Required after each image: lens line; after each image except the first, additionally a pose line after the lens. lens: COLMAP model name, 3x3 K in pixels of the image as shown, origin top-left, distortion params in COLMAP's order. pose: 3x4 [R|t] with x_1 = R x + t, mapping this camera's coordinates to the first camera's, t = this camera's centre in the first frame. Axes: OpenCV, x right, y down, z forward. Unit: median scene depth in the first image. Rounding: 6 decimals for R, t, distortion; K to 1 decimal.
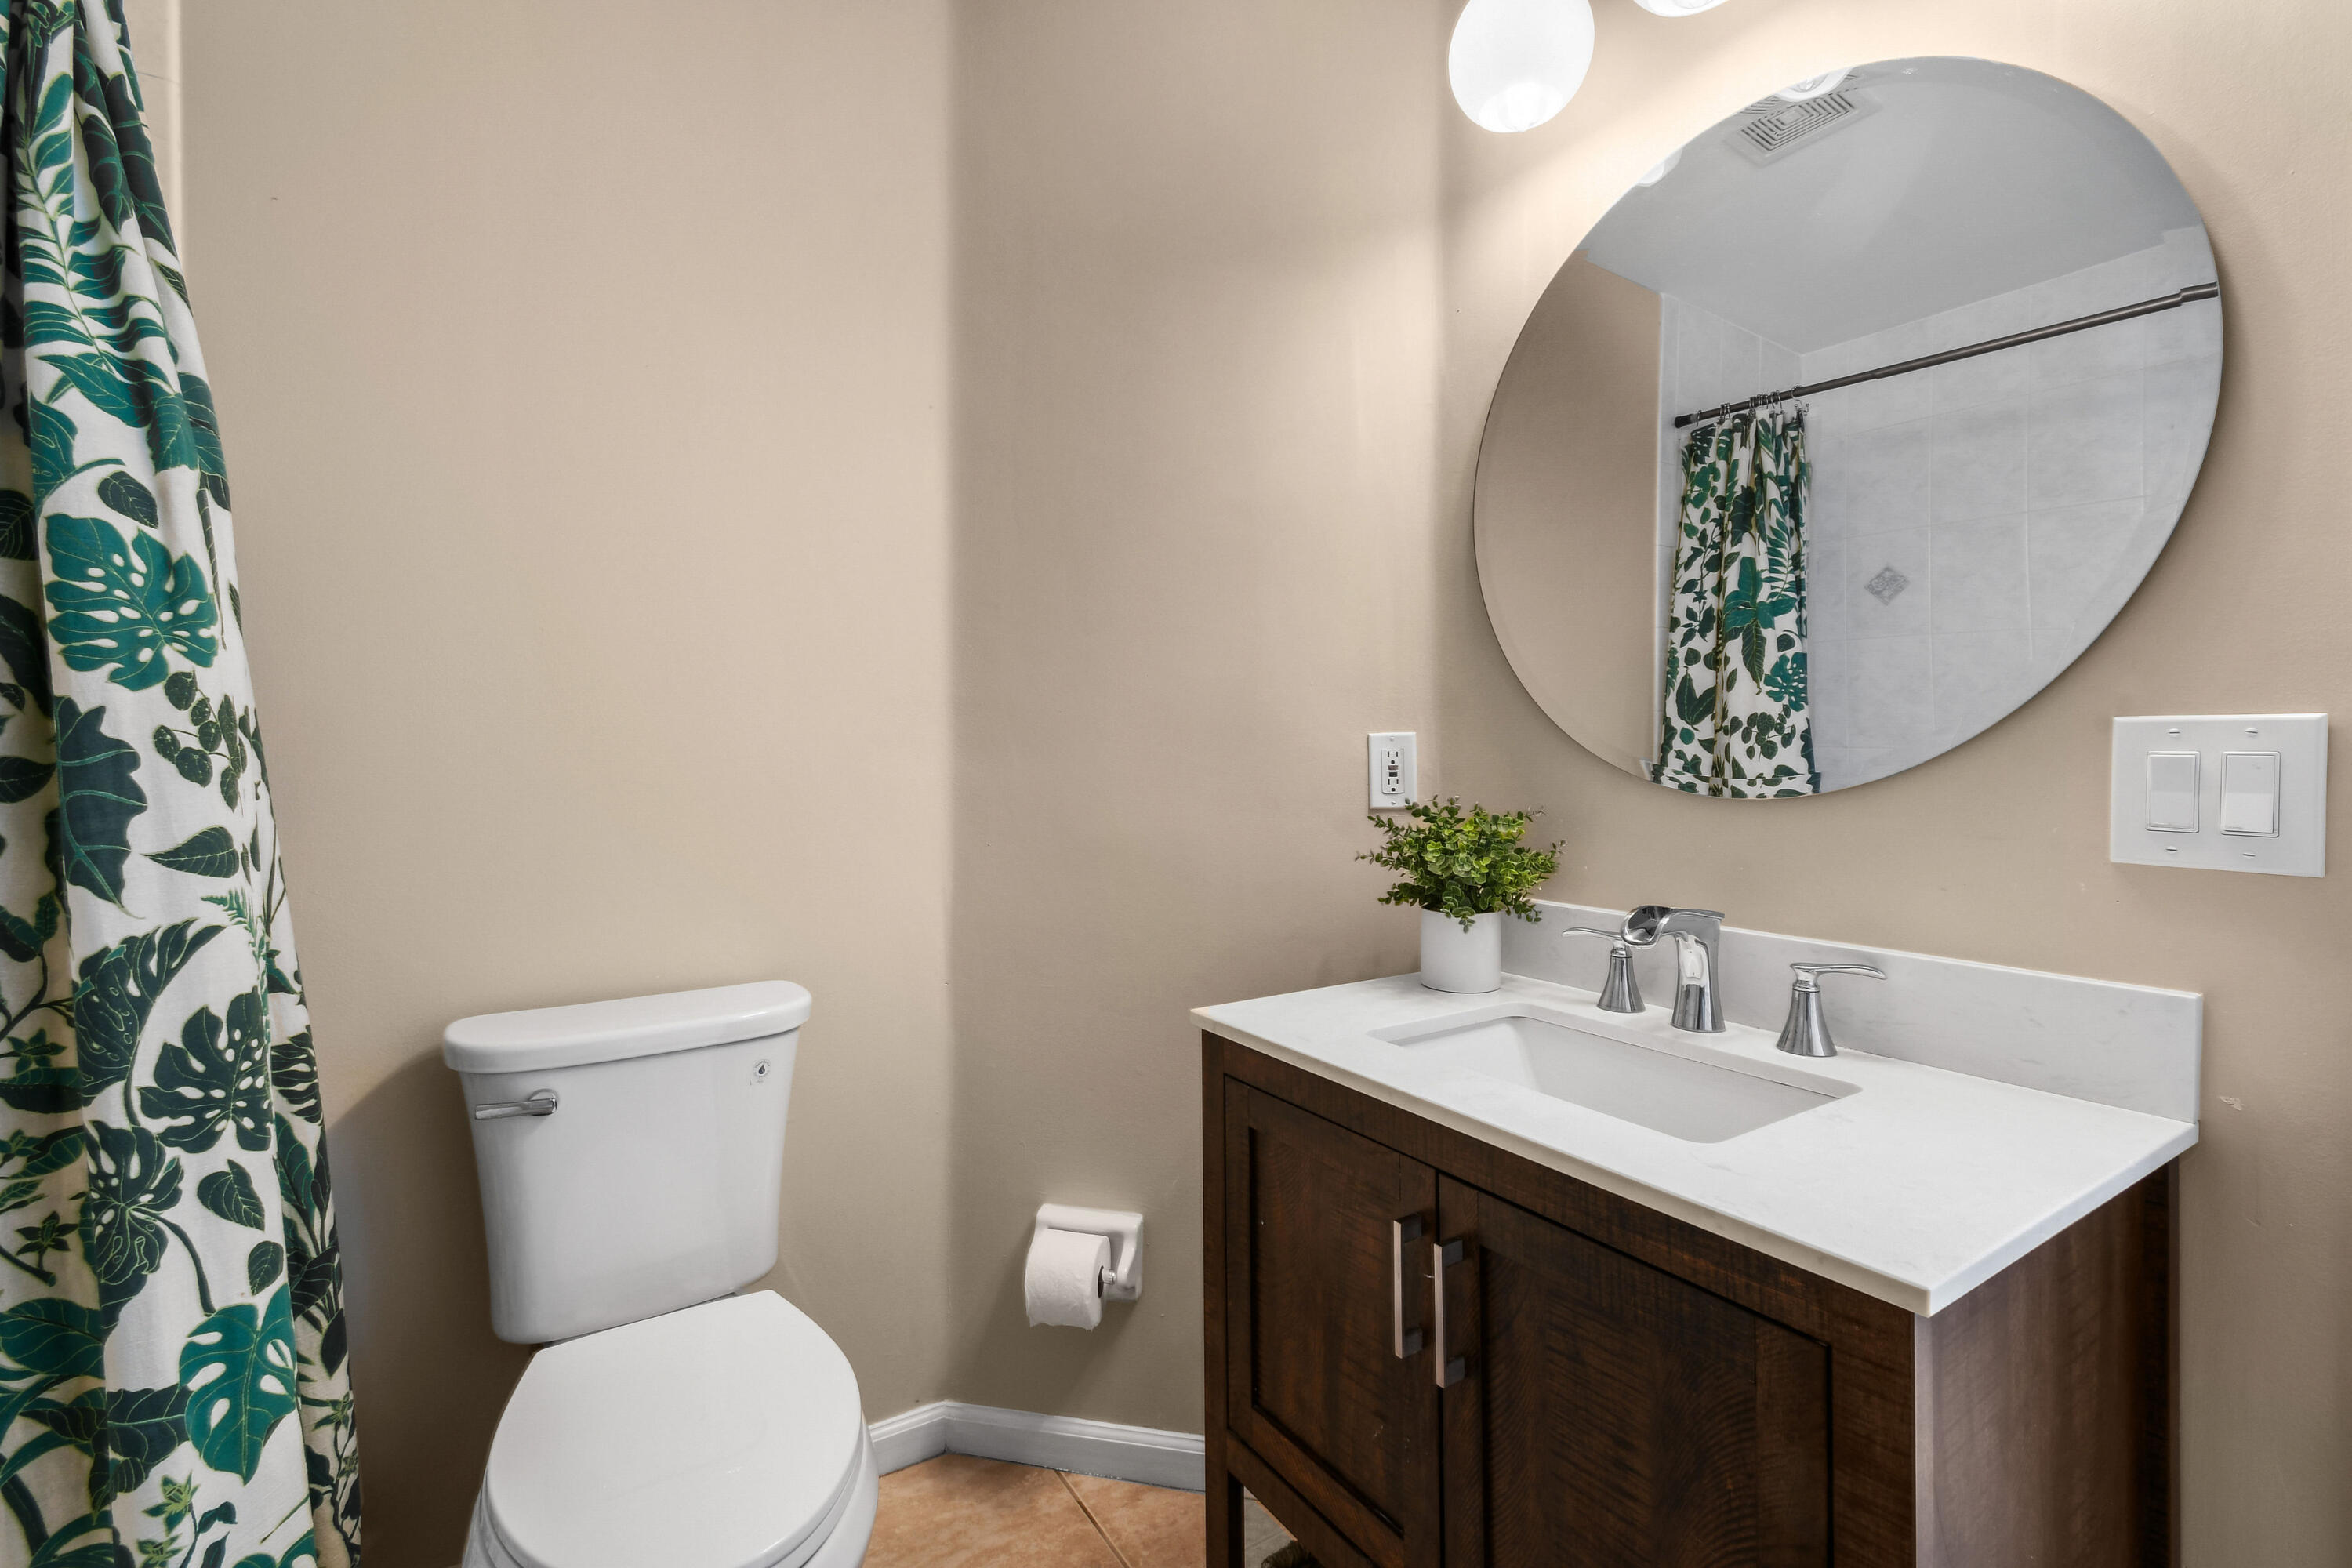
lens RADIAL K [[1041.3, 0, 1177.1], [0, 1041.3, 765.5], [0, 0, 1]] dist [0.004182, 0.000363]
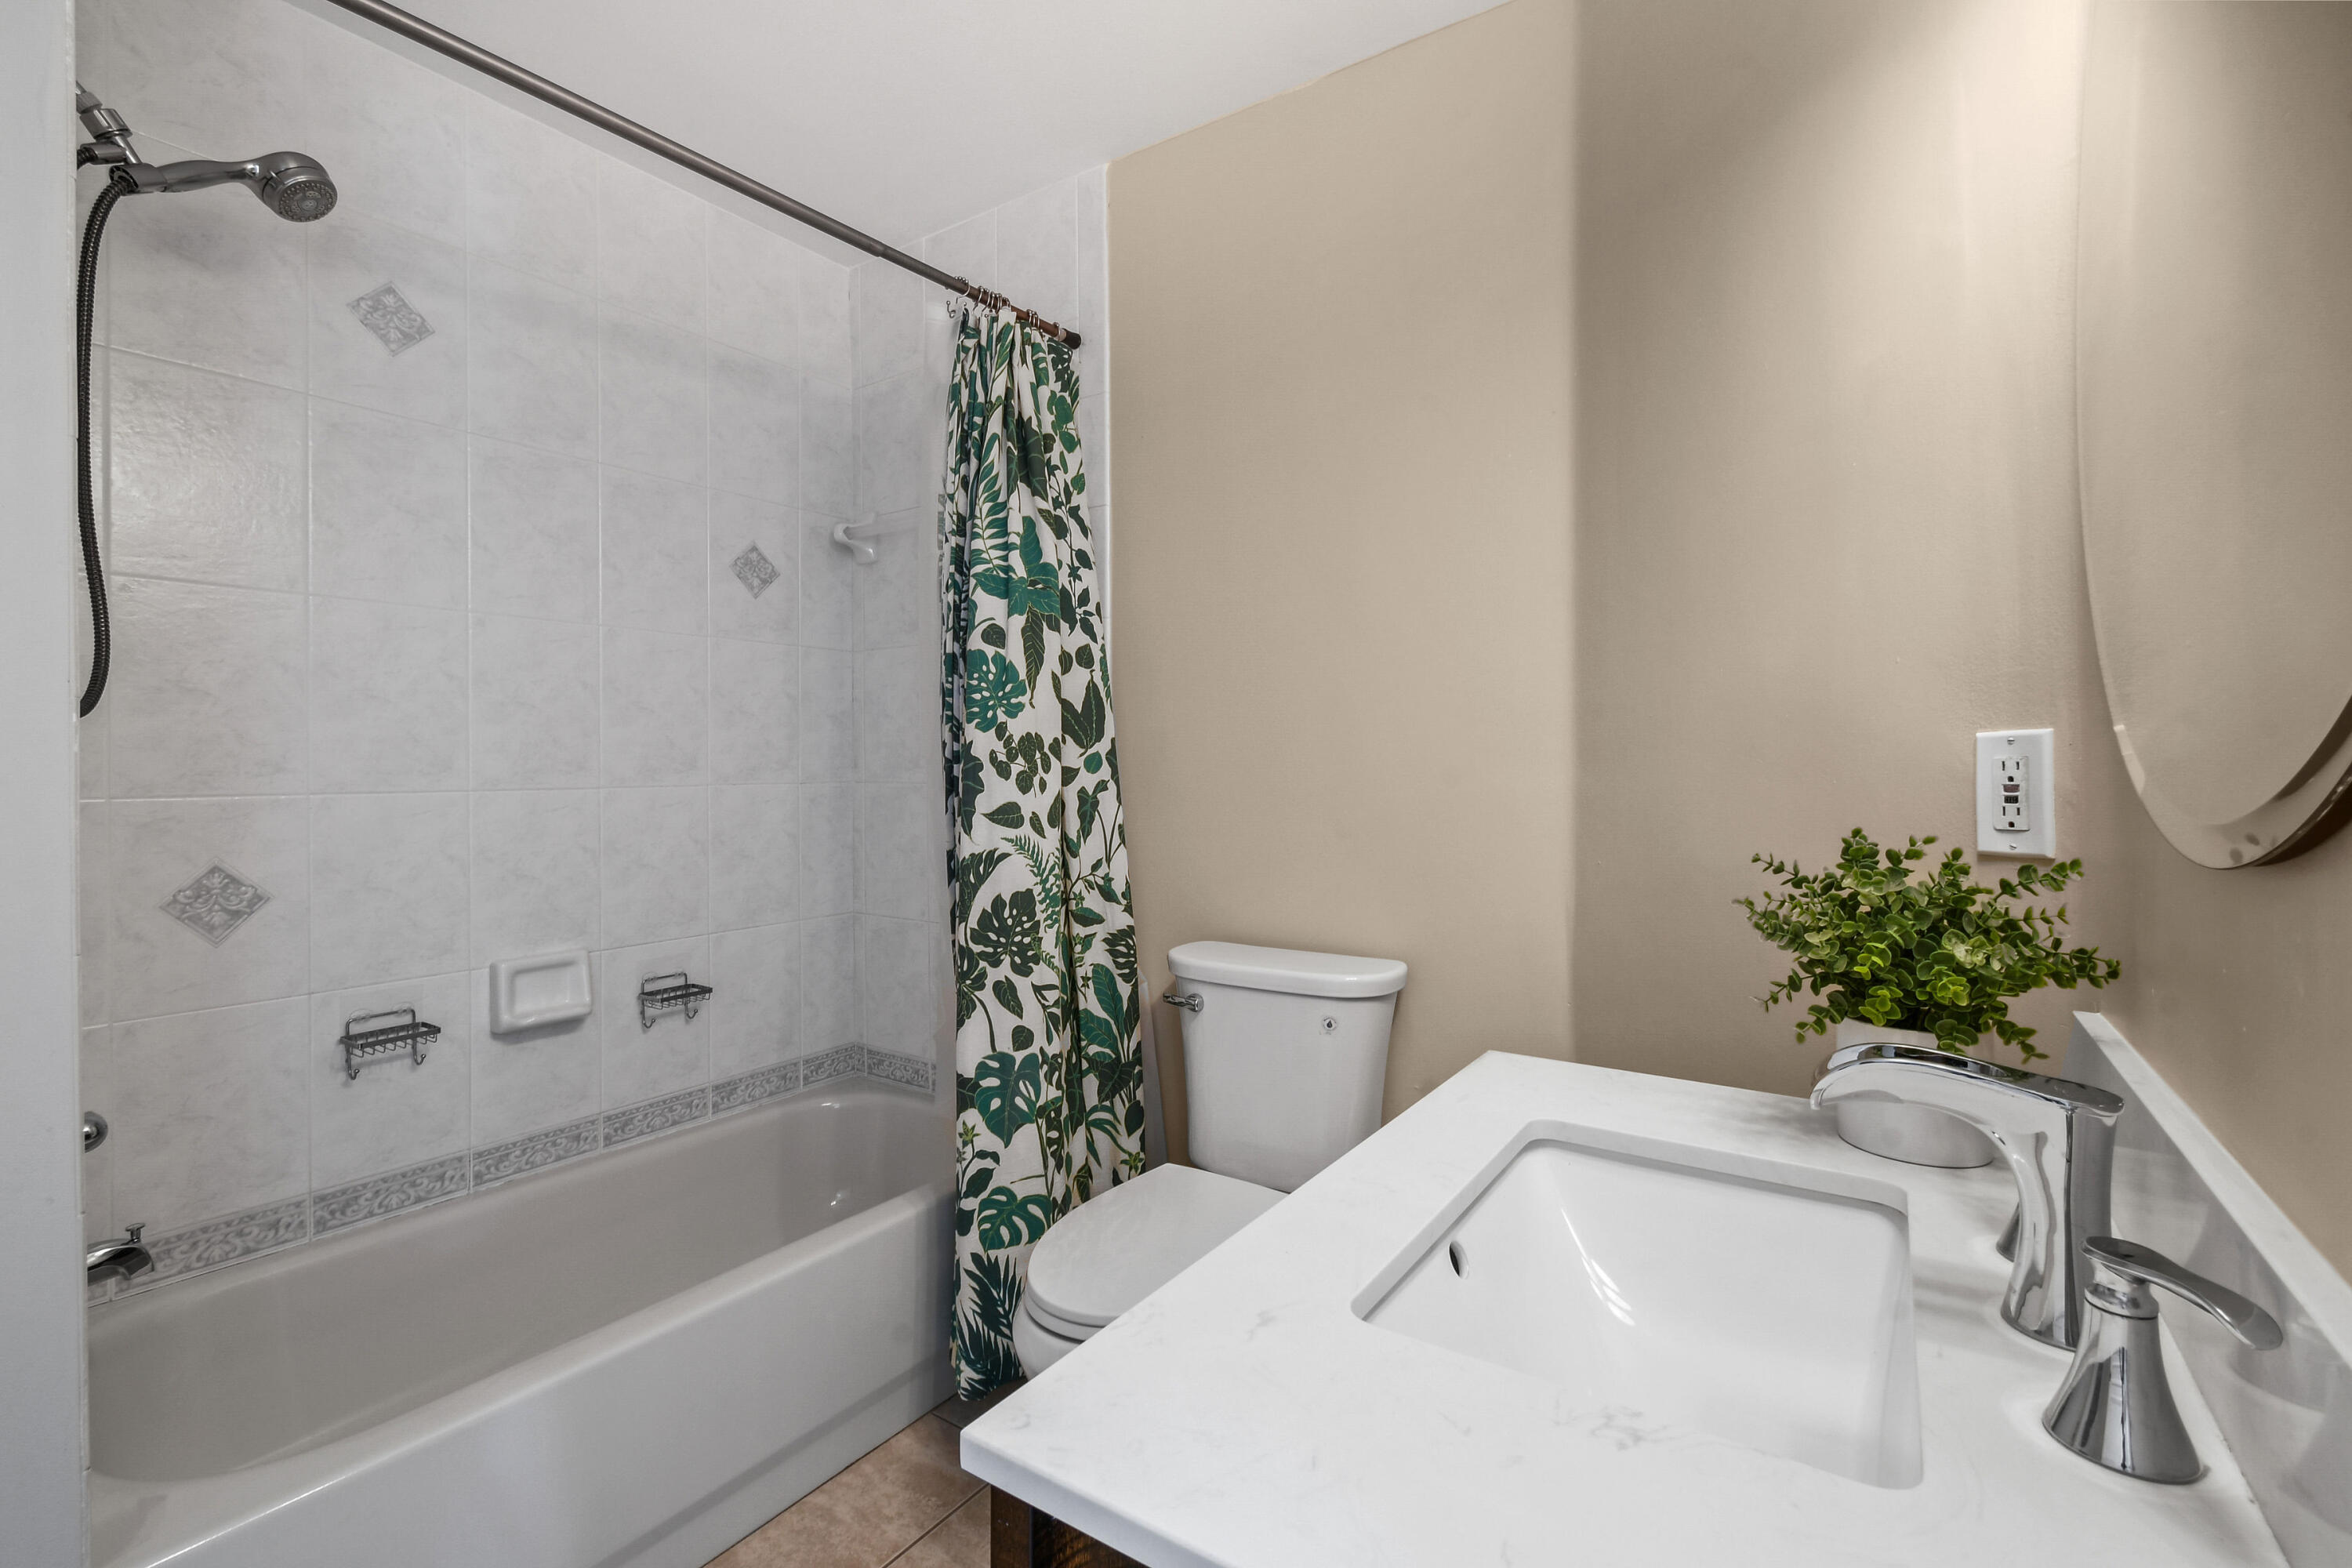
lens RADIAL K [[1041.3, 0, 1177.1], [0, 1041.3, 765.5], [0, 0, 1]] dist [0.004182, 0.000363]
pose [[0.390834, 0.003753, -0.920454, 0.979723], [-0.009863, 0.999951, -0.000111, -0.010613], [0.920408, 0.009121, 0.390852, 0.547518]]
